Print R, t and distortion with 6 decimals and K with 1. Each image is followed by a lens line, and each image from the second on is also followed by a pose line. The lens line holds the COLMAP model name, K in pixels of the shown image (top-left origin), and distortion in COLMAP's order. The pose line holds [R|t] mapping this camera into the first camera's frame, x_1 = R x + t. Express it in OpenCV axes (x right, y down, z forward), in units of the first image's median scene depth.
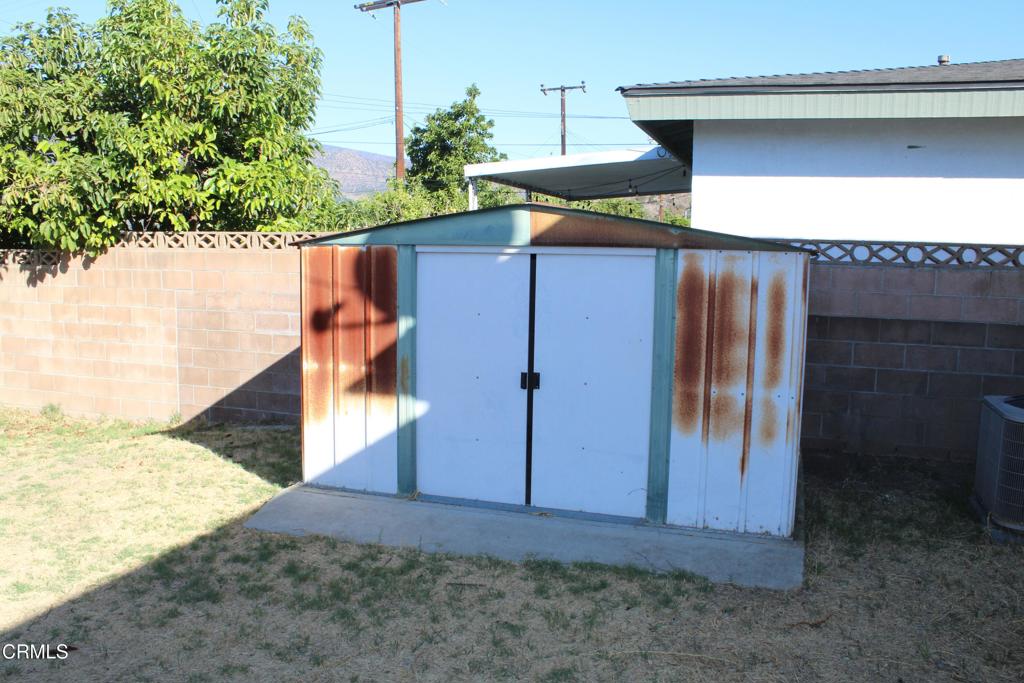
lens RADIAL K [[857.4, 0, 520.6], [0, 857.4, 340.9], [0, 0, 1]] dist [-0.169478, 0.154526]
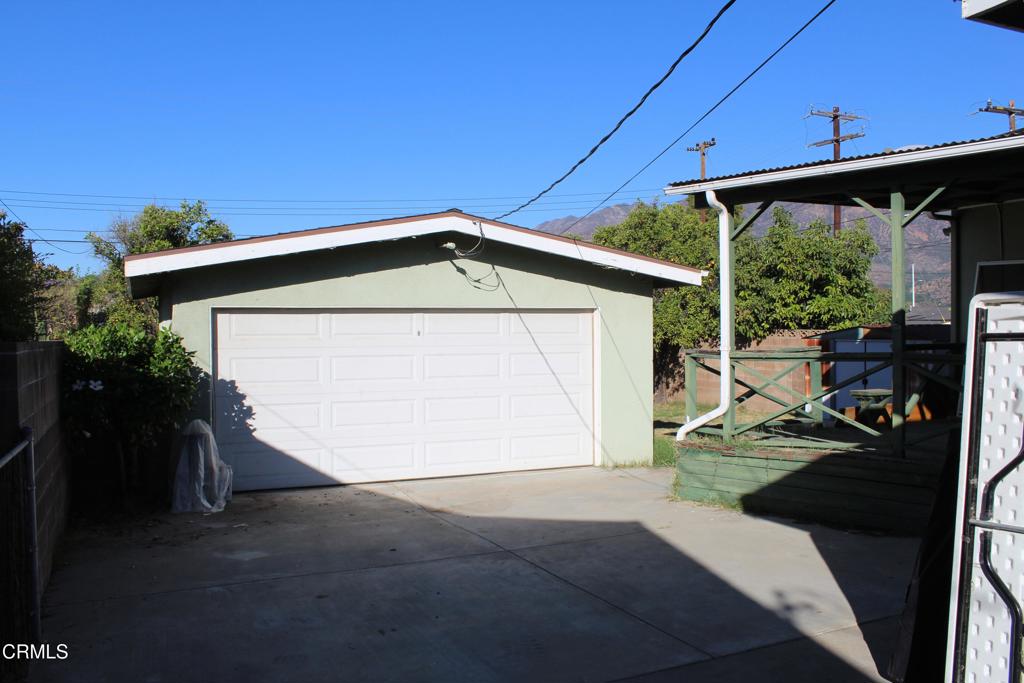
lens RADIAL K [[850.6, 0, 512.0], [0, 850.6, 341.5], [0, 0, 1]] dist [-0.166686, 0.135835]
pose [[0.670986, -0.005617, -0.741449, 1.152599], [-0.062261, 0.996013, -0.063889, 0.144363], [0.738852, 0.089032, 0.667961, -1.642707]]
